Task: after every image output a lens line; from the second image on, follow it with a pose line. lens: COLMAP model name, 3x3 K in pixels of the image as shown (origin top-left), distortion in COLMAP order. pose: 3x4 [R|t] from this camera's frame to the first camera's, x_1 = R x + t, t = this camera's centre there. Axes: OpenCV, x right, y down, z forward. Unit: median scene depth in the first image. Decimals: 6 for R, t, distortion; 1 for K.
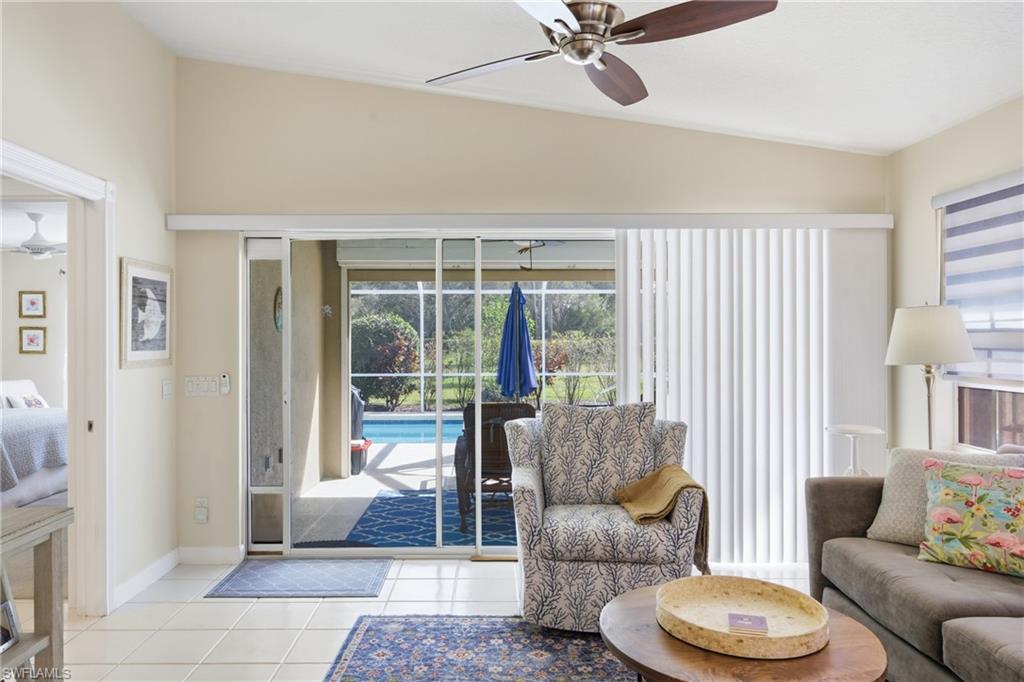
lens RADIAL K [[705.1, 0, 488.1], [0, 705.1, 339.2], [0, 0, 1]] dist [-0.002386, 0.000849]
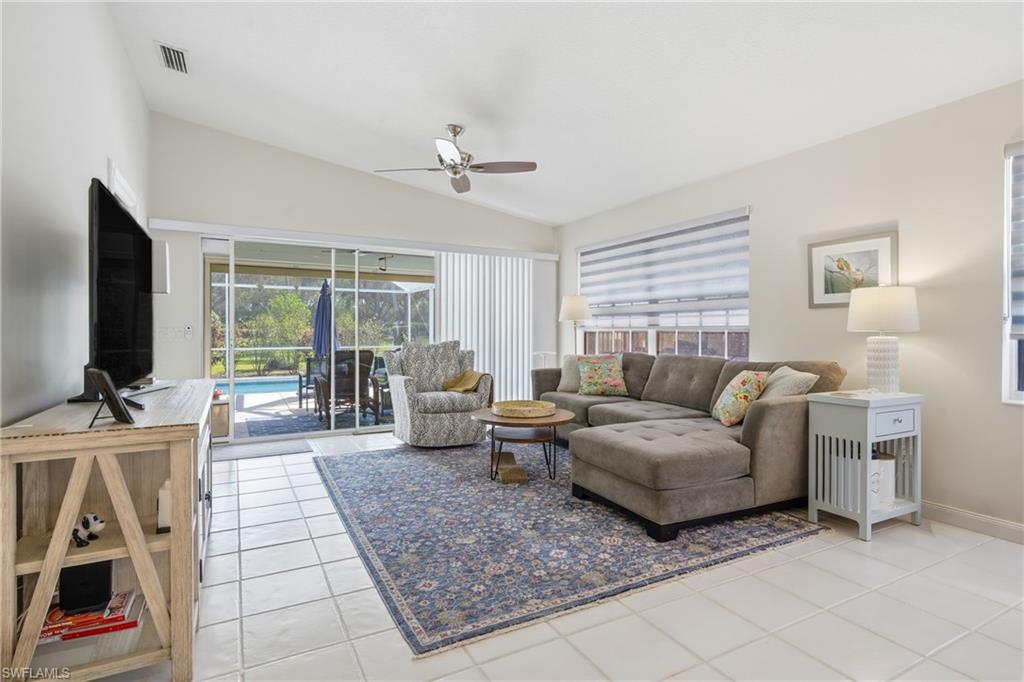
lens RADIAL K [[525.3, 0, 518.1], [0, 525.3, 339.9], [0, 0, 1]] dist [0.007345, 0.001056]
pose [[0.873848, -0.004353, 0.486179, -0.363549], [-0.003228, 0.999886, 0.014754, 0.070157], [-0.486188, -0.014462, 0.873735, -0.401675]]
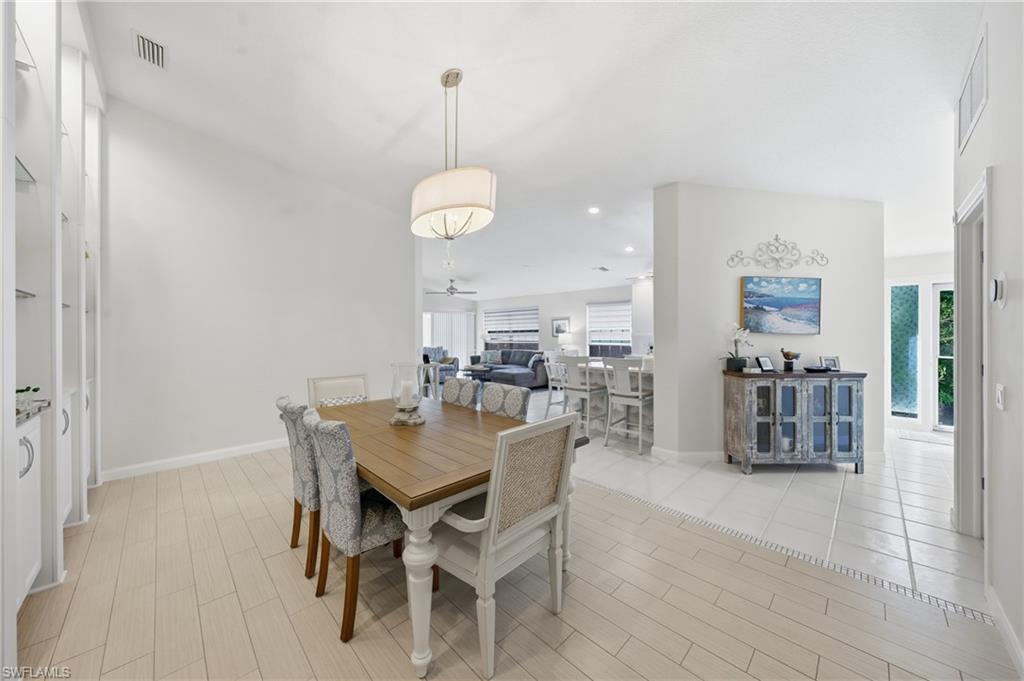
lens RADIAL K [[357.9, 0, 517.3], [0, 357.9, 337.0], [0, 0, 1]] dist [0.000923, 0.000059]
pose [[0.702741, -0.007293, 0.711408, -1.427351], [0.002586, 0.999967, 0.007697, -0.000862], [-0.711441, -0.003569, 0.702737, -1.459077]]
